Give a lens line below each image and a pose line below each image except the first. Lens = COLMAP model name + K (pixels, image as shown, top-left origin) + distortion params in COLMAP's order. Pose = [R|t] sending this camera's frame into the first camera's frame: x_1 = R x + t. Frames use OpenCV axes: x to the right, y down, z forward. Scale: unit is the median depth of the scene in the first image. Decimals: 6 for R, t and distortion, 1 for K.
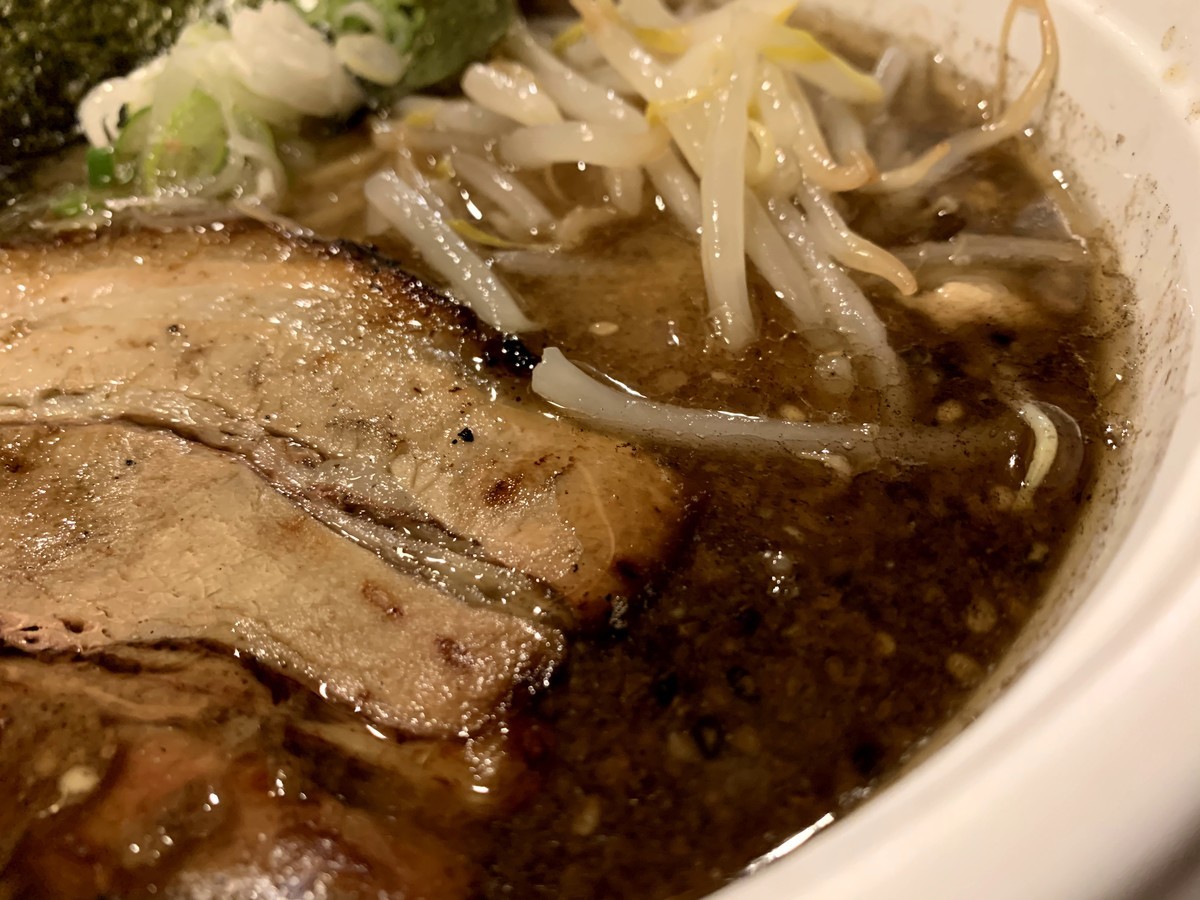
lens RADIAL K [[970.7, 0, 600.0], [0, 970.7, 450.0], [0, 0, 1]] dist [-0.035761, -0.005687]
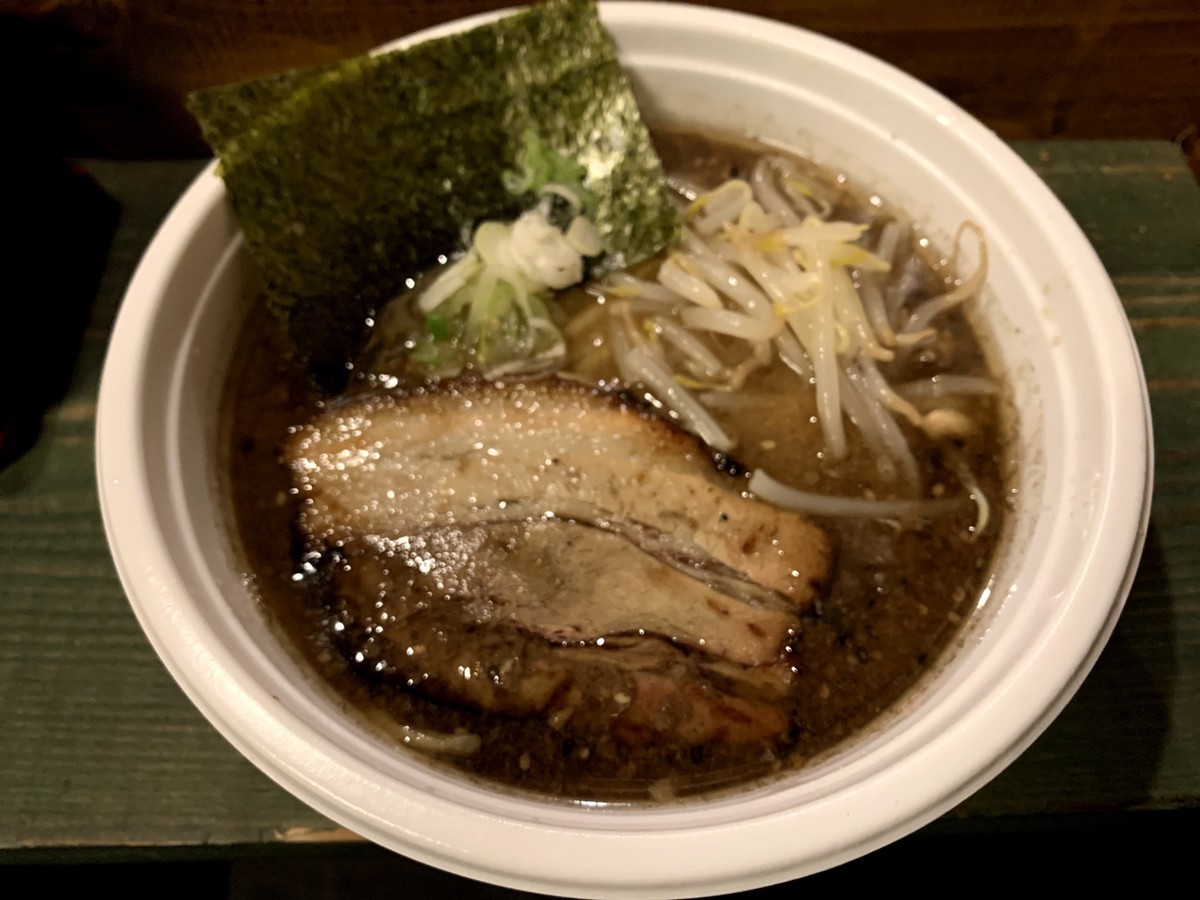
lens RADIAL K [[970.7, 0, 600.0], [0, 970.7, 450.0], [0, 0, 1]] dist [-0.035761, -0.005687]
pose [[0.987417, -0.061632, 0.145637, -0.729418], [0.028767, 0.975568, 0.217807, -0.647989], [-0.155503, -0.210877, 0.965065, -0.995912]]
